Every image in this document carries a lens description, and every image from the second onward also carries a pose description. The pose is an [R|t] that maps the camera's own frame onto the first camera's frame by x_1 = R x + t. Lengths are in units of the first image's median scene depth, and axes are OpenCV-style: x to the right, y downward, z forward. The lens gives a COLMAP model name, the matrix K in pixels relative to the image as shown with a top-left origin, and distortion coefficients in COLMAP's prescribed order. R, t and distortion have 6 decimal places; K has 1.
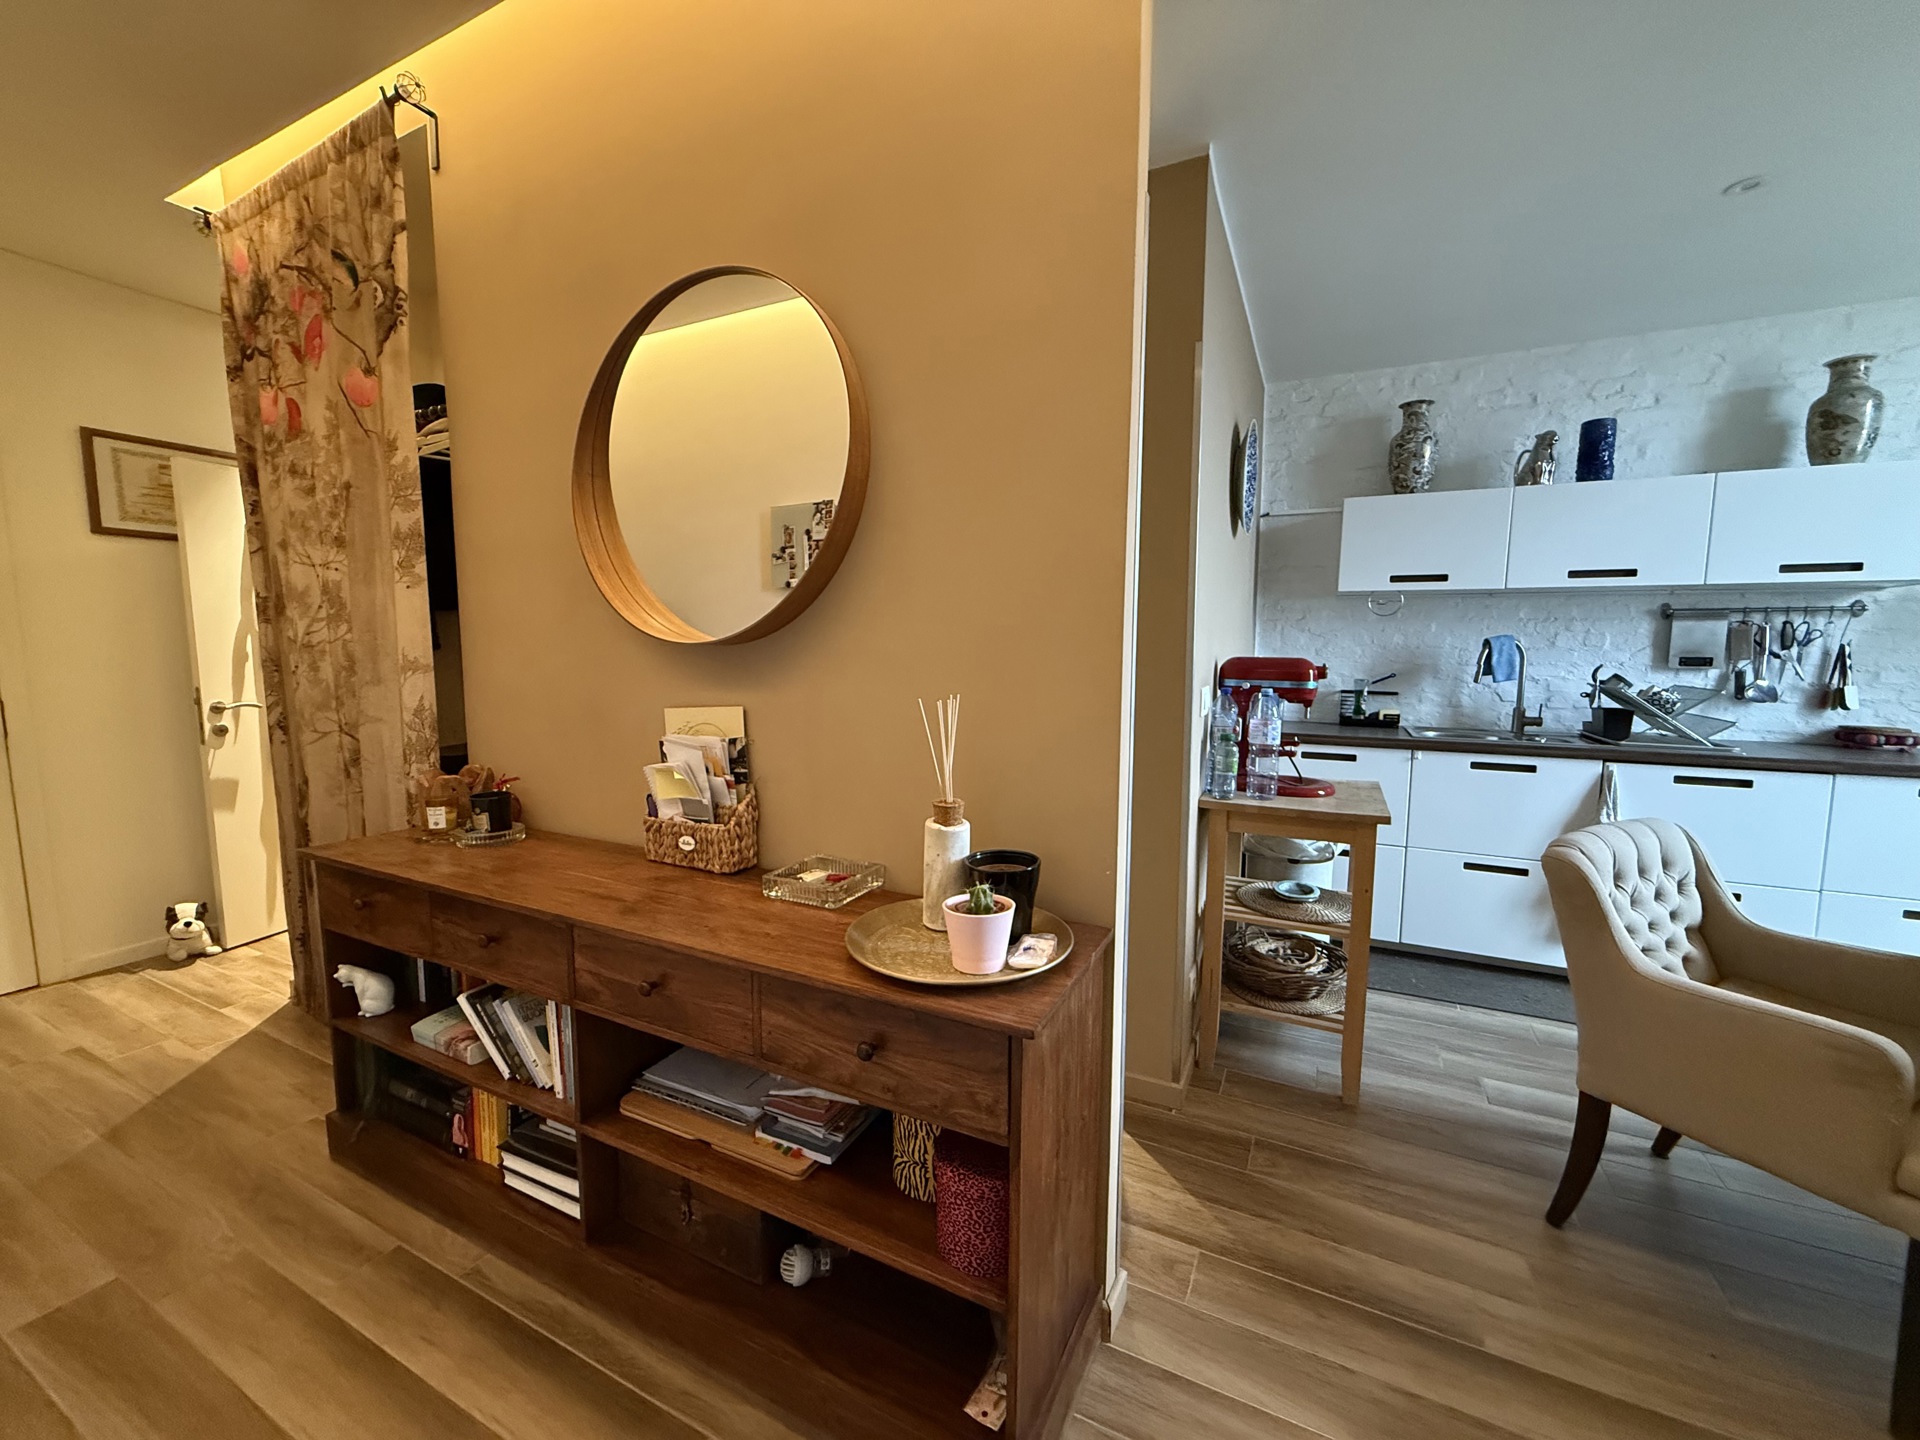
lens RADIAL K [[761.6, 0, 958.0], [0, 761.6, 721.3], [0, 0, 1]] dist [-0.001127, -0.000013]
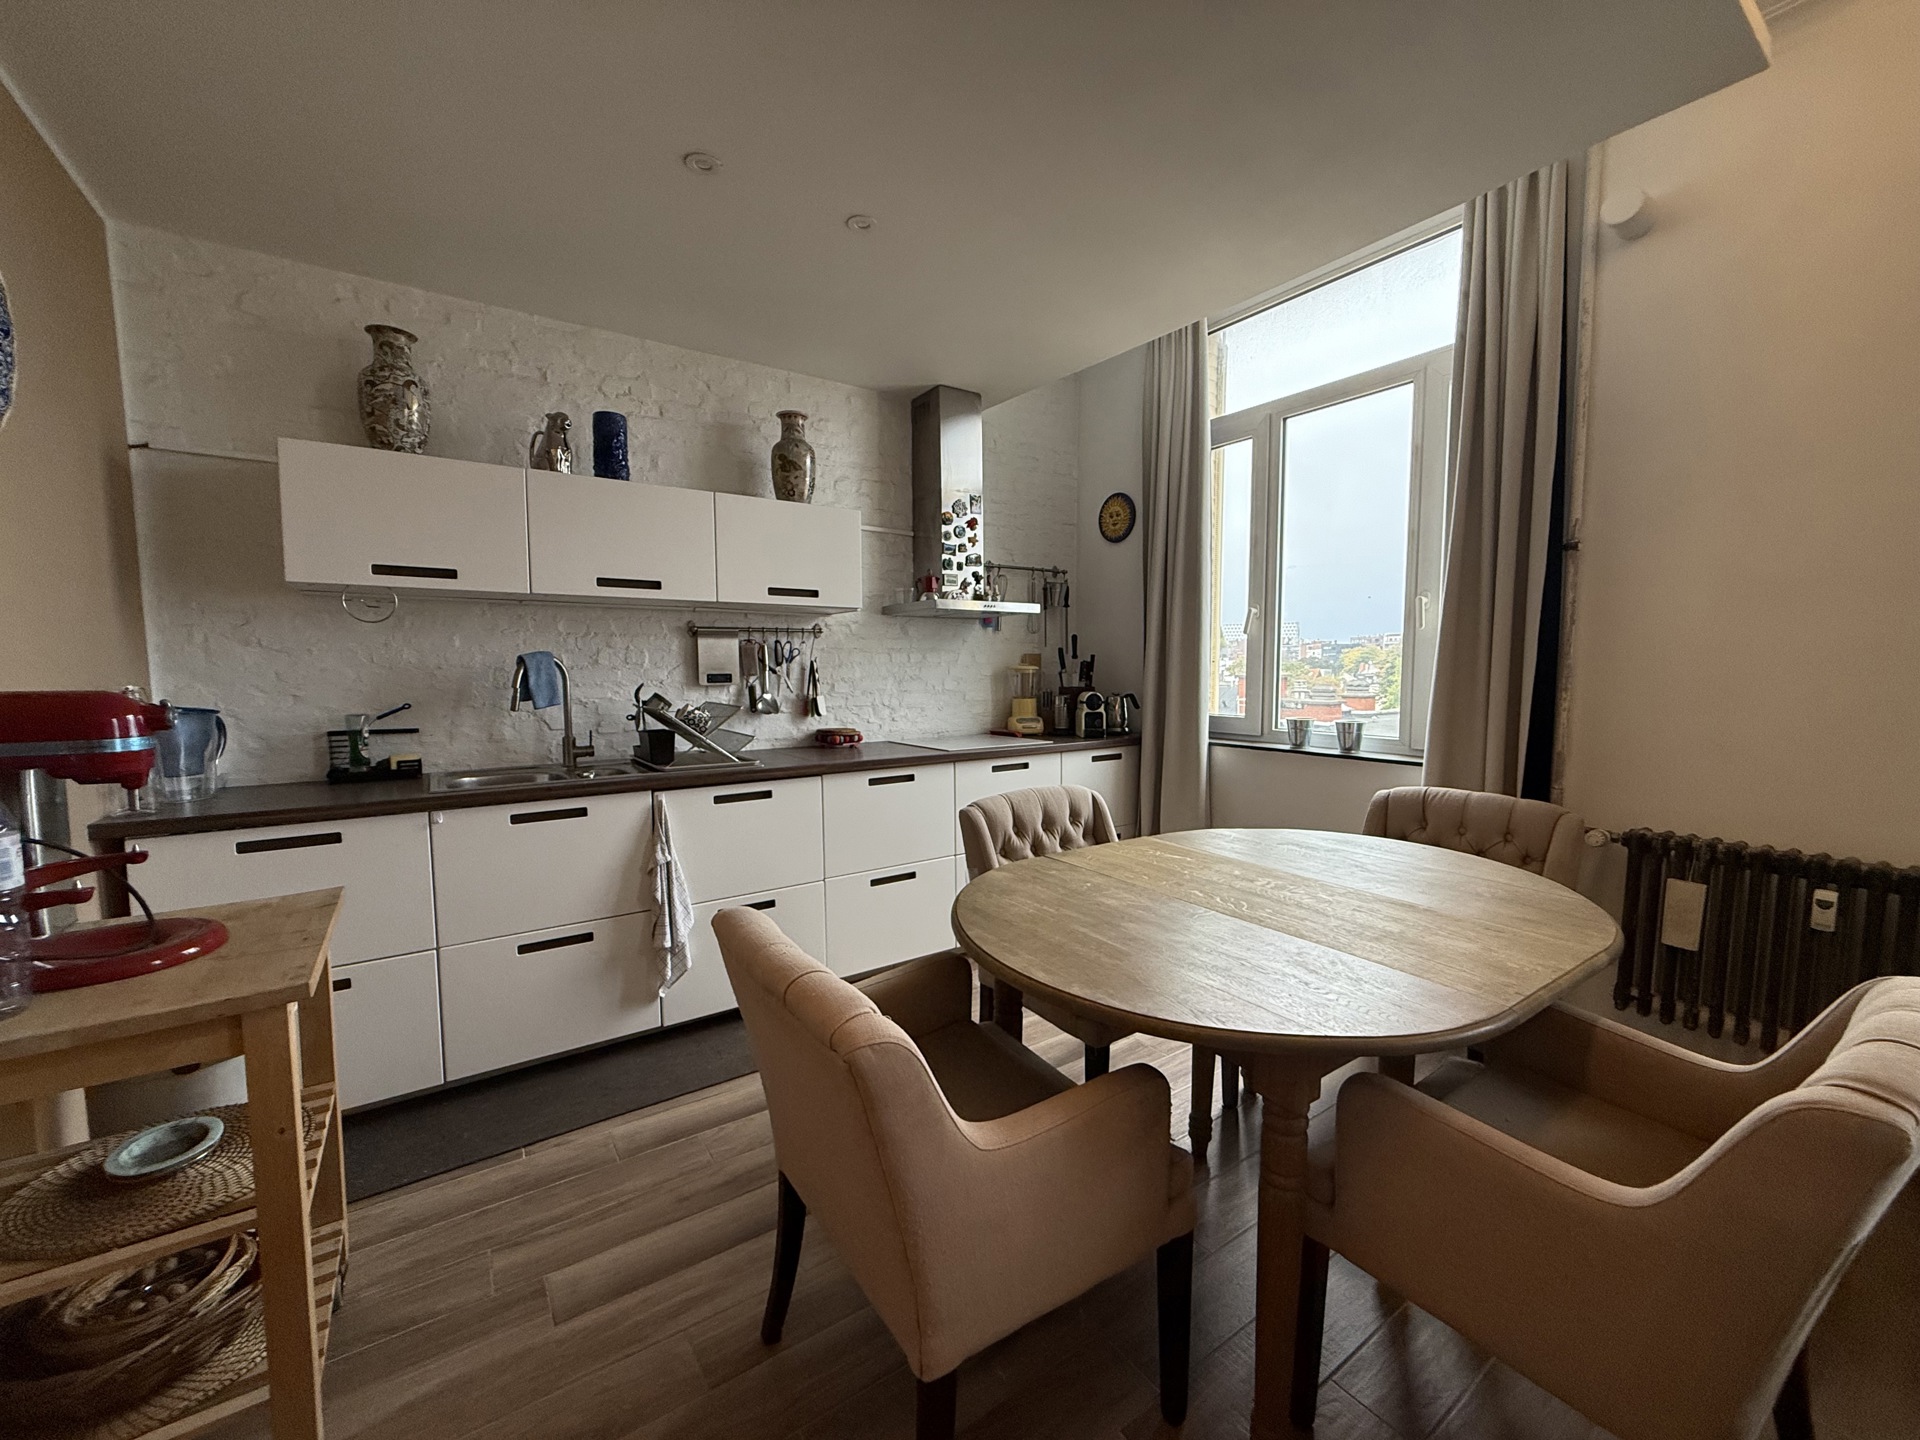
lens RADIAL K [[761.6, 0, 959.1], [0, 761.6, 724.9], [0, 0, 1]] dist [-0.001127, -0.000013]
pose [[0.482879, -0.075989, 0.872384, 0.223891], [0.095288, 0.994872, 0.033915, -0.019771], [-0.870487, 0.066751, 0.487644, 0.220215]]
